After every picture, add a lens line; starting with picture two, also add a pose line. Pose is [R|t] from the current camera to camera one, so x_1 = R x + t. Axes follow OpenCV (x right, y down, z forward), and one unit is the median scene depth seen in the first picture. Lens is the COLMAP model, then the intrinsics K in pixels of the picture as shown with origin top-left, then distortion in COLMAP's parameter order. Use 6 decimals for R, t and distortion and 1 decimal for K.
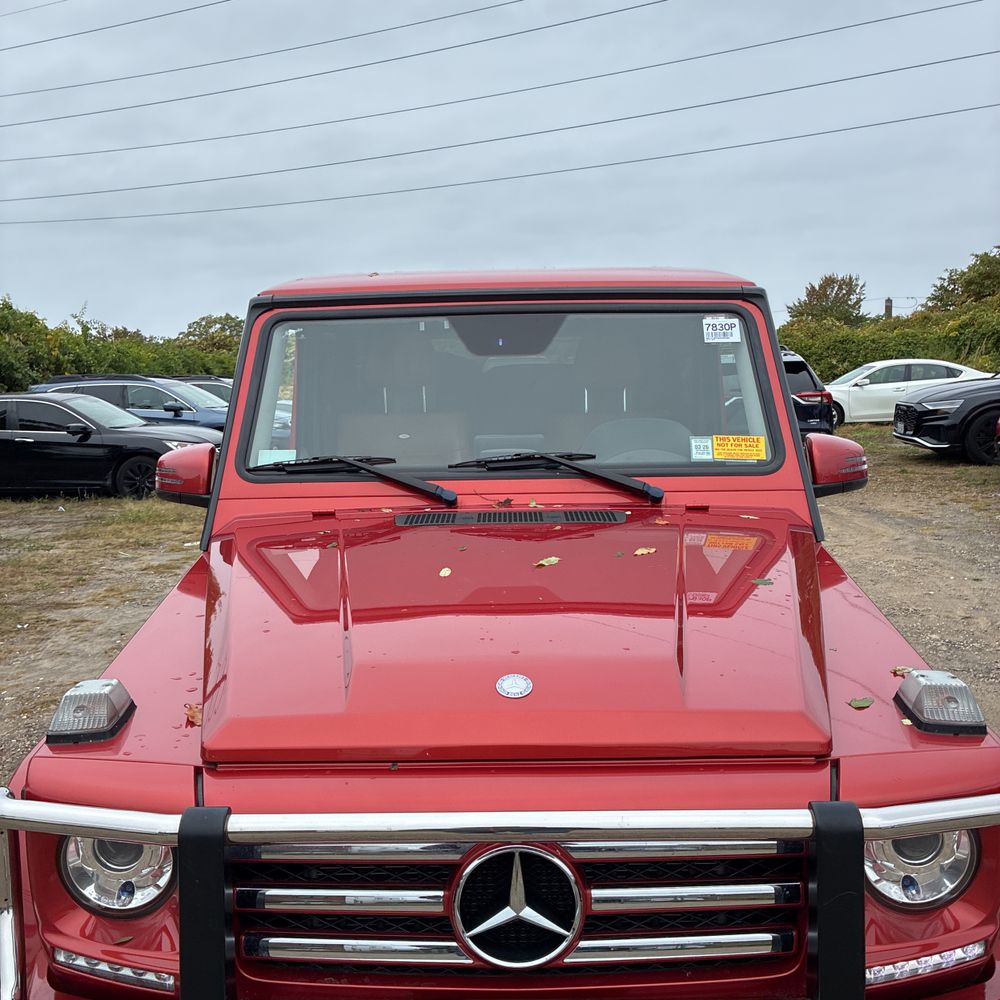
lens RADIAL K [[1002.6, 0, 494.9], [0, 1002.6, 505.8], [0, 0, 1]] dist [0.032747, -0.021557]
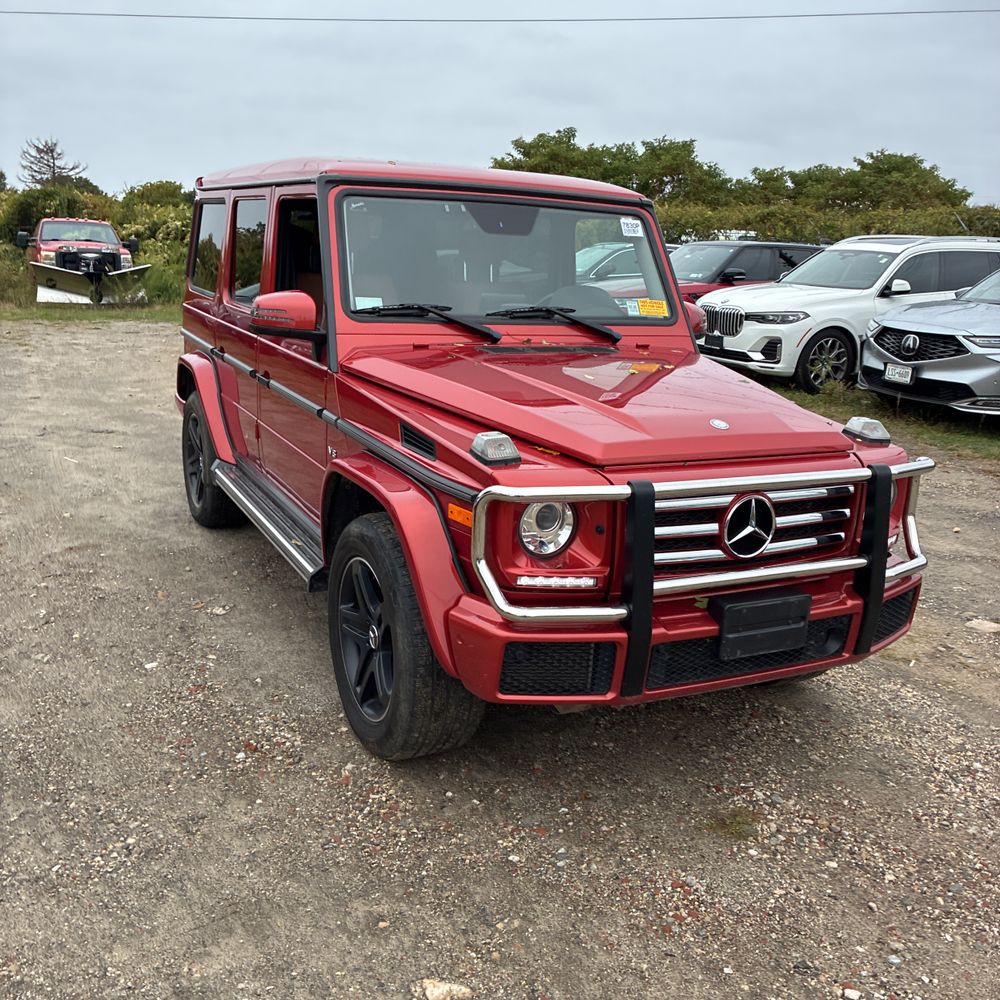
lens RADIAL K [[1021.7, 0, 499.4], [0, 1021.7, 501.1], [0, 0, 1]] dist [-0.001873, -0.011355]
pose [[0.888976, -0.051585, 0.455039, -0.688285], [0.003864, 0.994445, 0.105187, 0.069256], [-0.457937, -0.091750, 0.884237, -0.283621]]
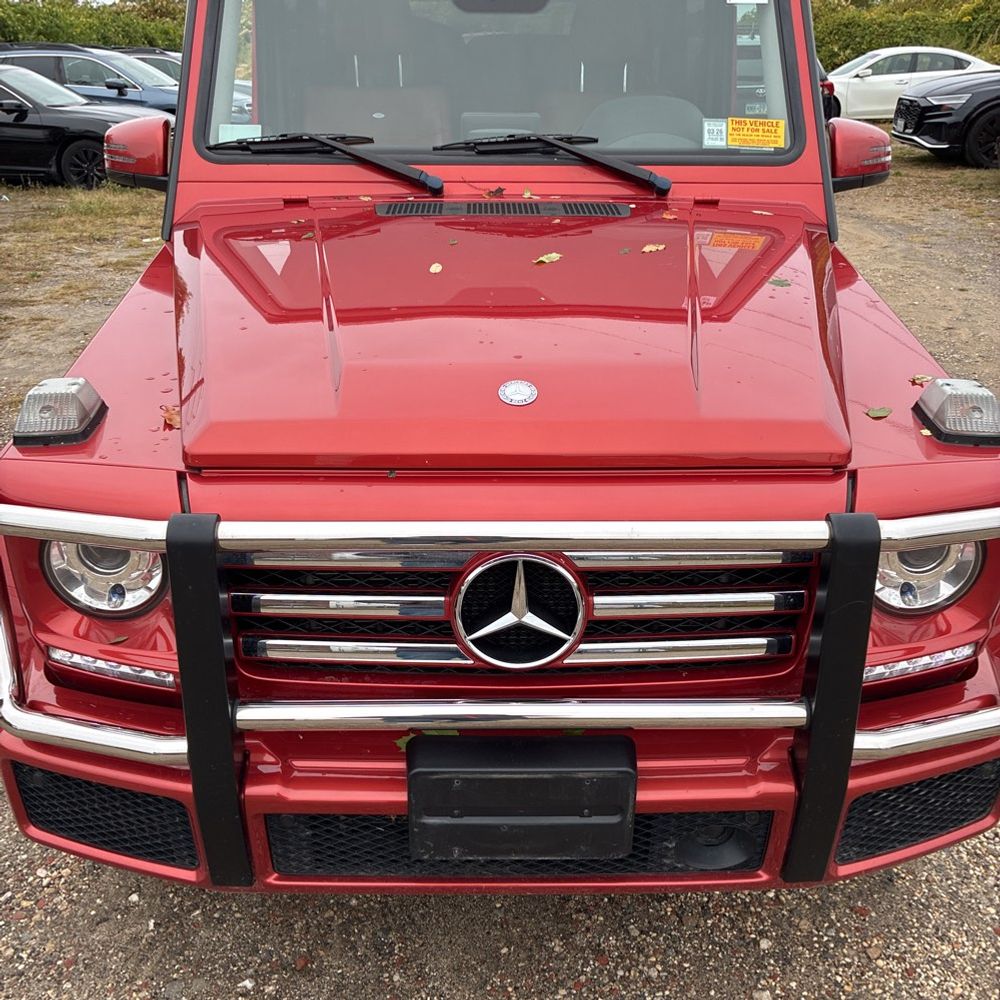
lens RADIAL K [[997.5, 0, 499.5], [0, 997.5, 511.9], [0, 0, 1]] dist [0.019228, -0.005253]
pose [[0.999320, 0.007441, 0.036109, -0.017272], [-0.017644, 0.956501, 0.291196, 0.010069], [-0.032372, -0.291636, 0.955982, 0.049088]]
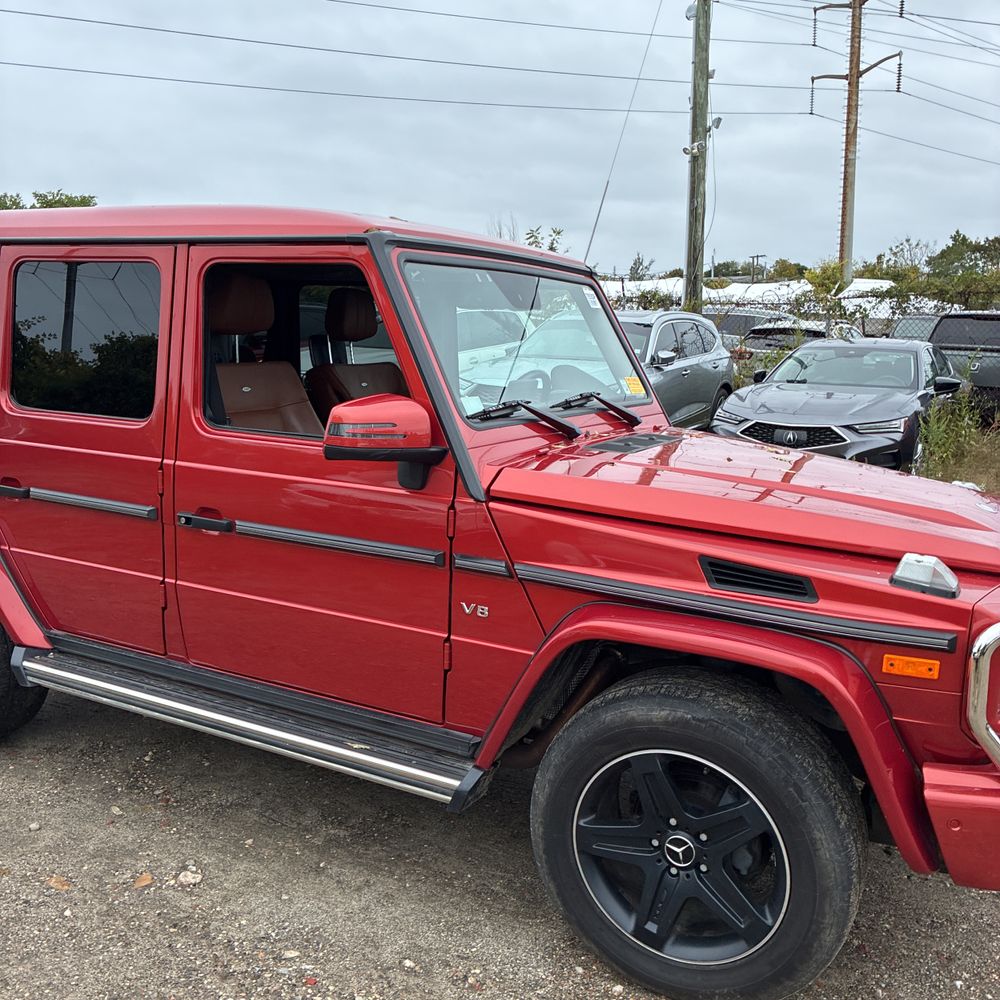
lens RADIAL K [[1007.6, 0, 490.3], [0, 1007.6, 495.2], [0, 0, 1]] dist [0.009469, 0.023367]
pose [[0.461190, -0.114550, 0.879876, -1.087027], [0.094677, 0.992324, 0.079564, -0.036791], [-0.882236, 0.046610, 0.468495, 0.528598]]
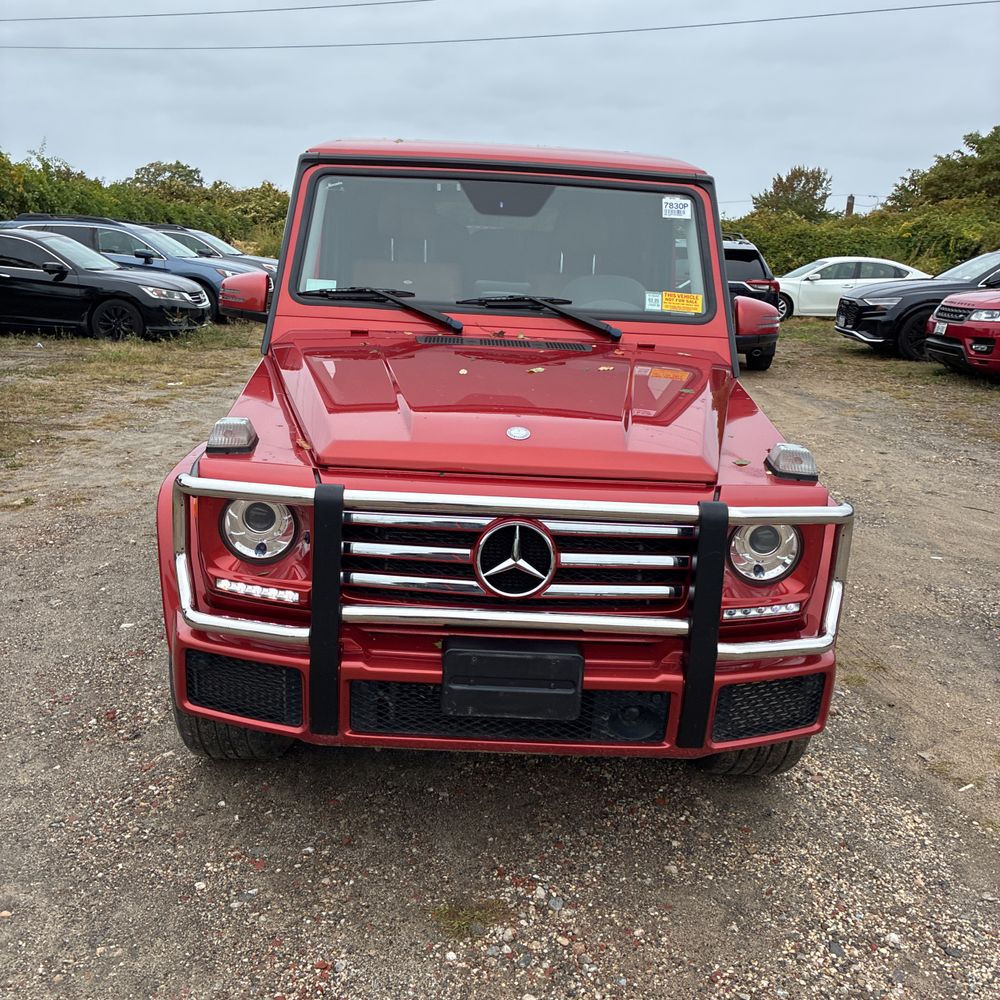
lens RADIAL K [[1002.6, 0, 494.9], [0, 1002.6, 505.8], [0, 0, 1]] dist [0.032747, -0.021557]
pose [[0.996874, 0.055417, 0.056311, -0.055066], [-0.061787, 0.991028, 0.118513, 0.063303], [-0.049238, -0.121622, 0.991354, -0.302363]]
